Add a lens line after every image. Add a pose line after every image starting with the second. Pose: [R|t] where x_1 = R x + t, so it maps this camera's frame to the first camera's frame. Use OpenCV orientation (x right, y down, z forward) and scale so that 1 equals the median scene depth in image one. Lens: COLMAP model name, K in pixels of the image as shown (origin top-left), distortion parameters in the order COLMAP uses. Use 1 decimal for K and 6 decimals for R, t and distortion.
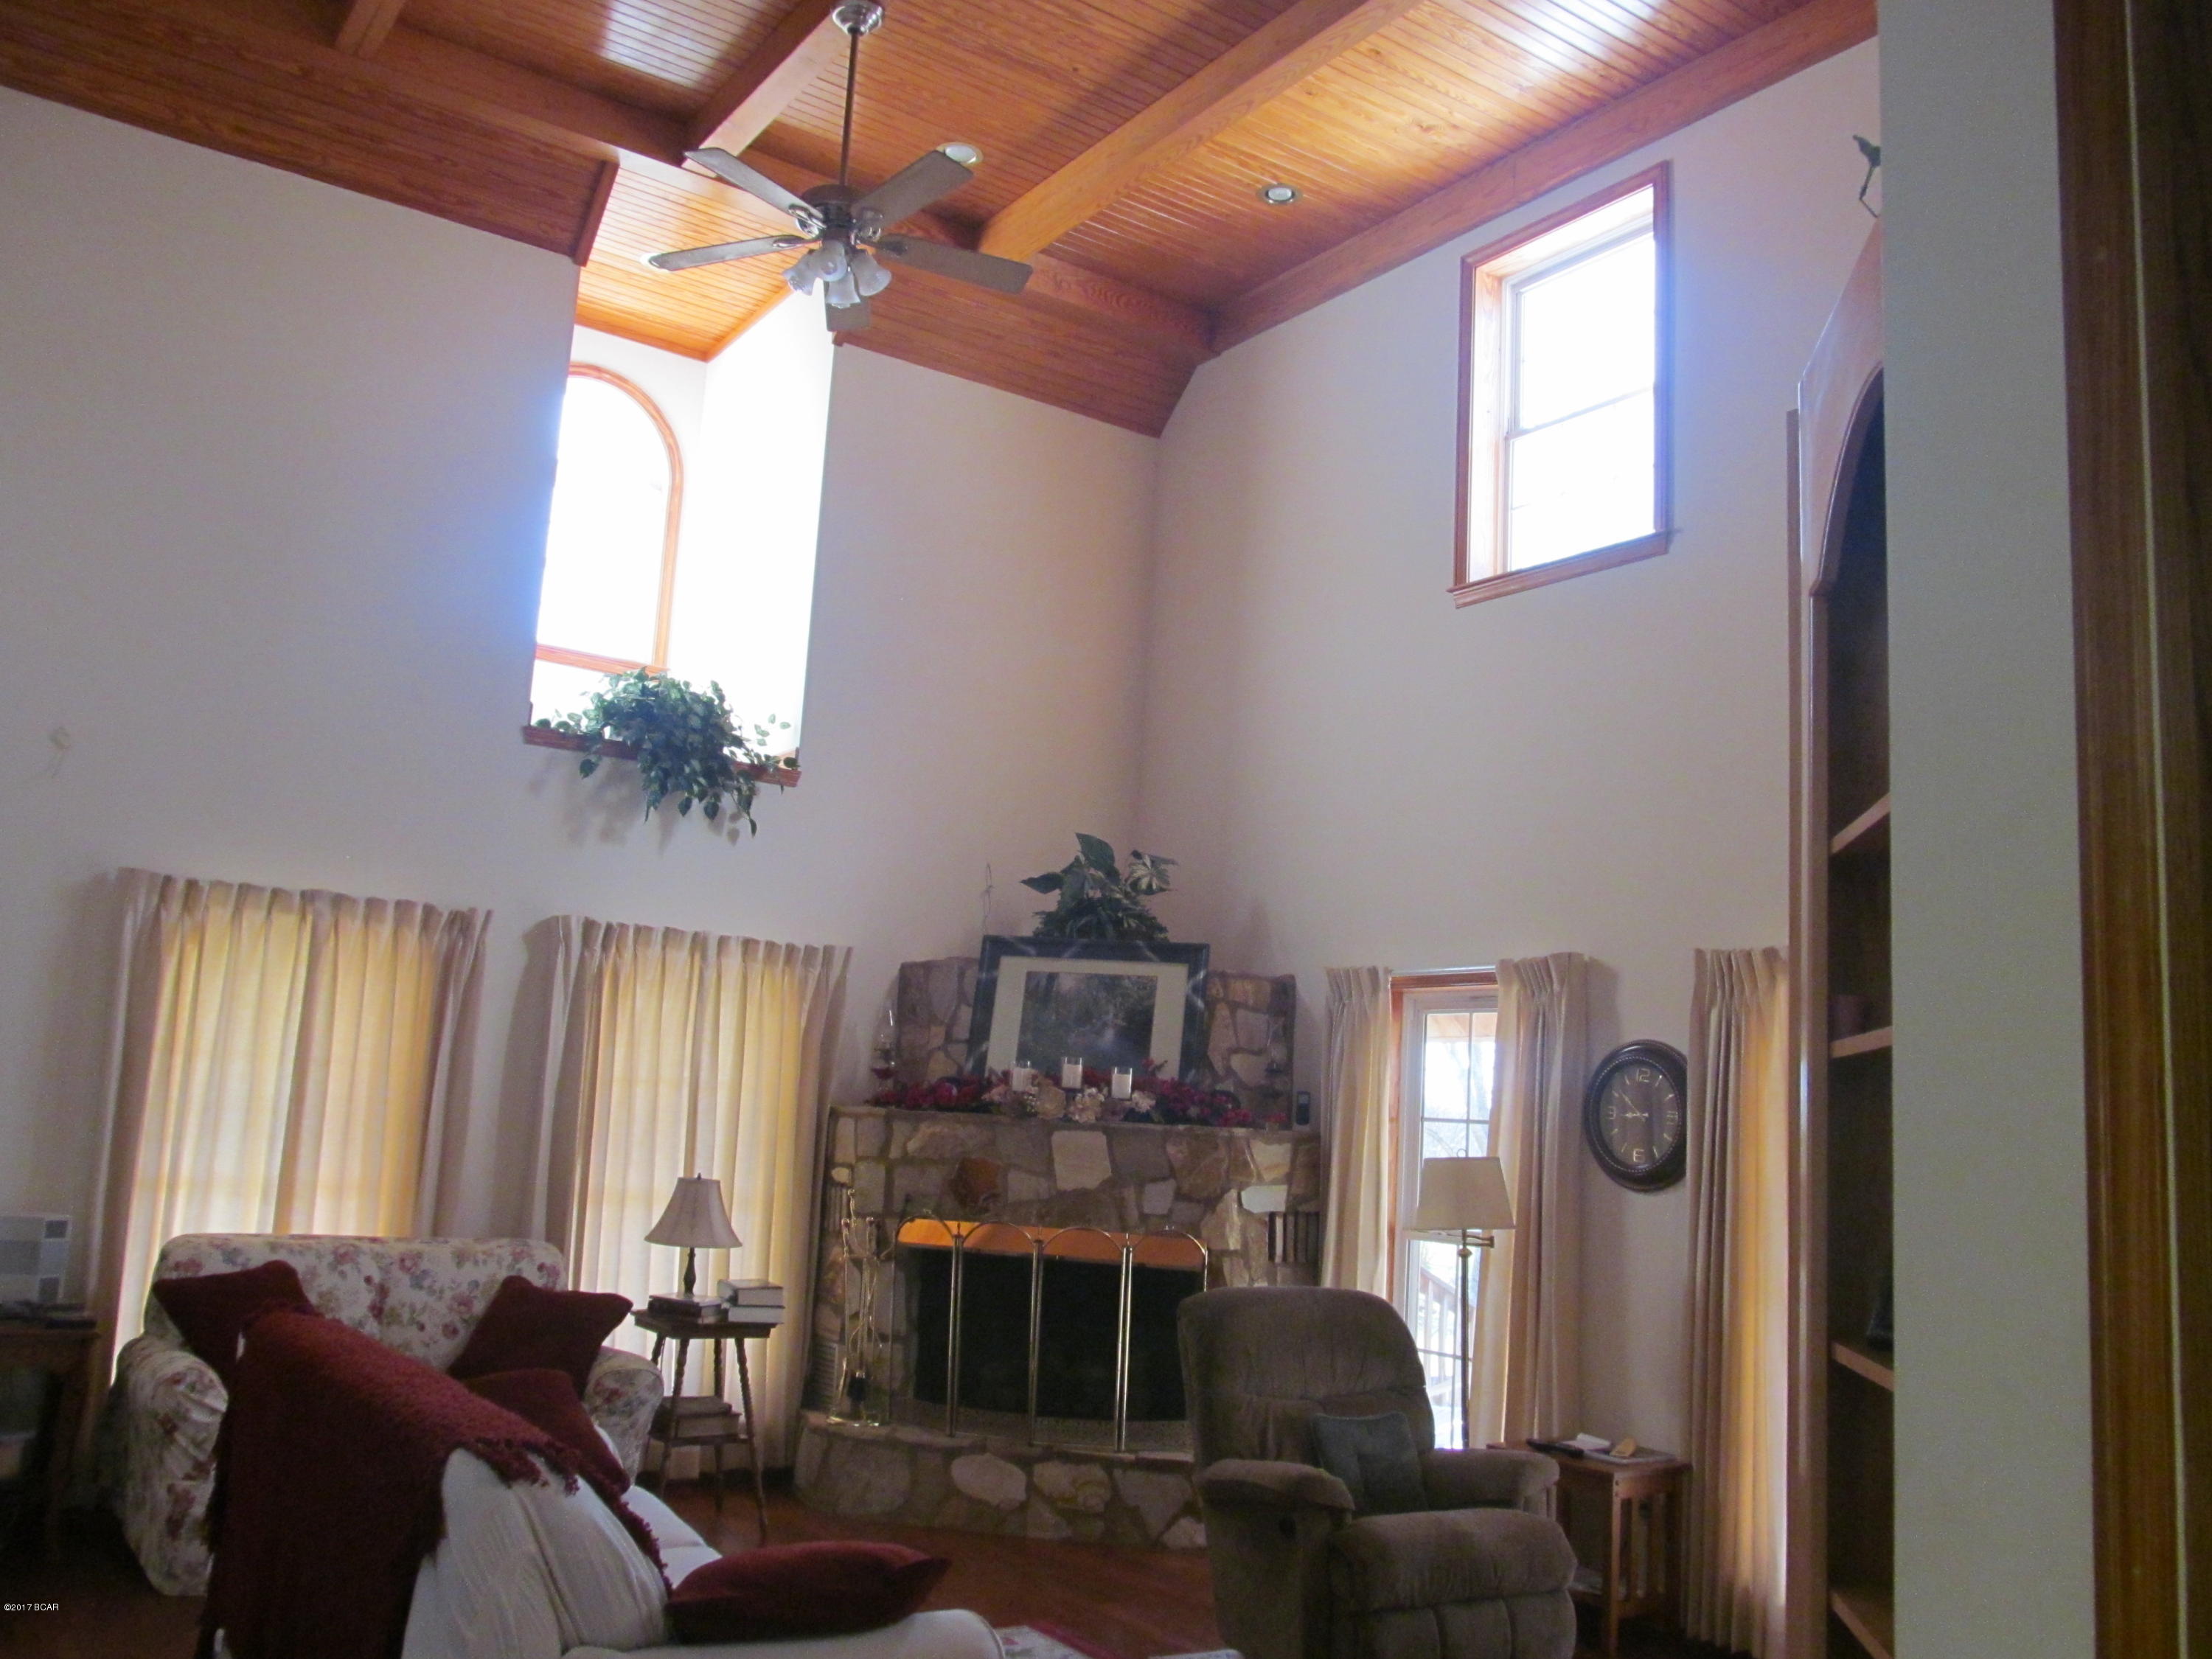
lens RADIAL K [[1842.4, 0, 1106.8], [0, 1842.4, 823.3], [0, 0, 1]] dist [-0.079715, 0.028504]
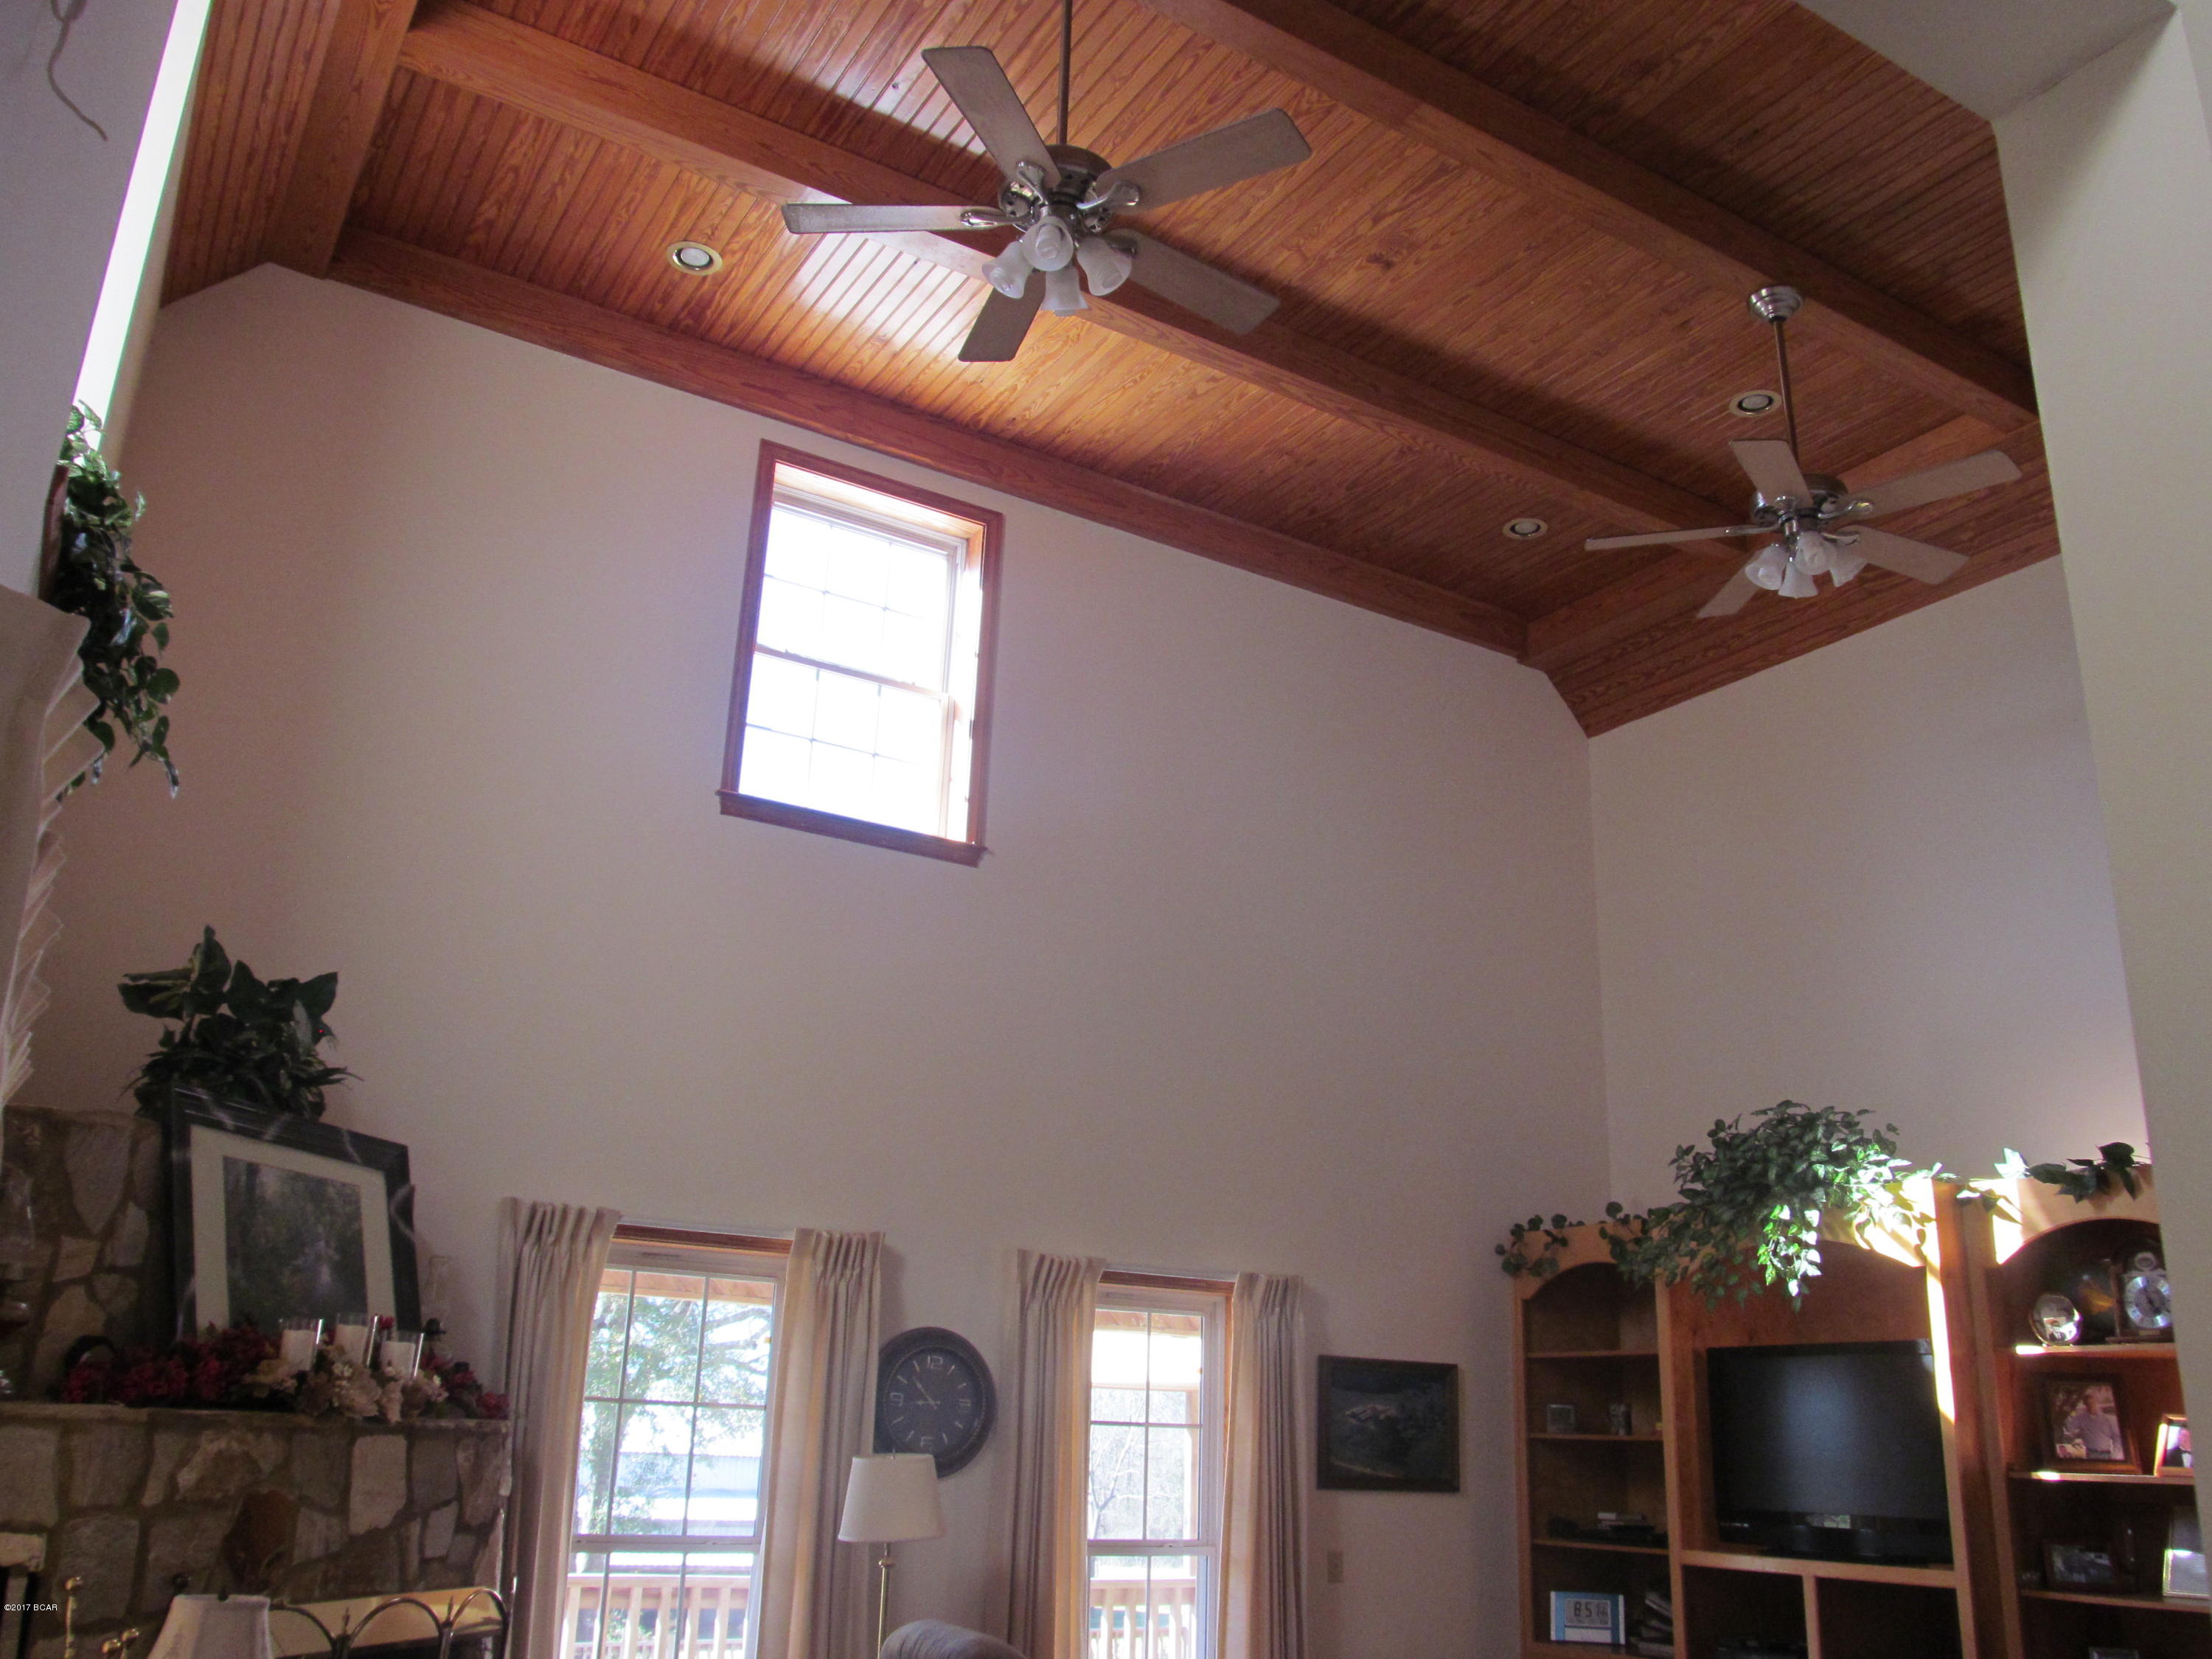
lens RADIAL K [[1842.4, 0, 1108.2], [0, 1842.4, 841.6], [0, 0, 1]] dist [-0.079715, 0.028504]
pose [[0.041093, 0.255058, 0.966052, -0.646061], [-0.186090, 0.951905, -0.243407, 0.076299], [-0.981673, -0.169770, 0.086581, 0.723166]]
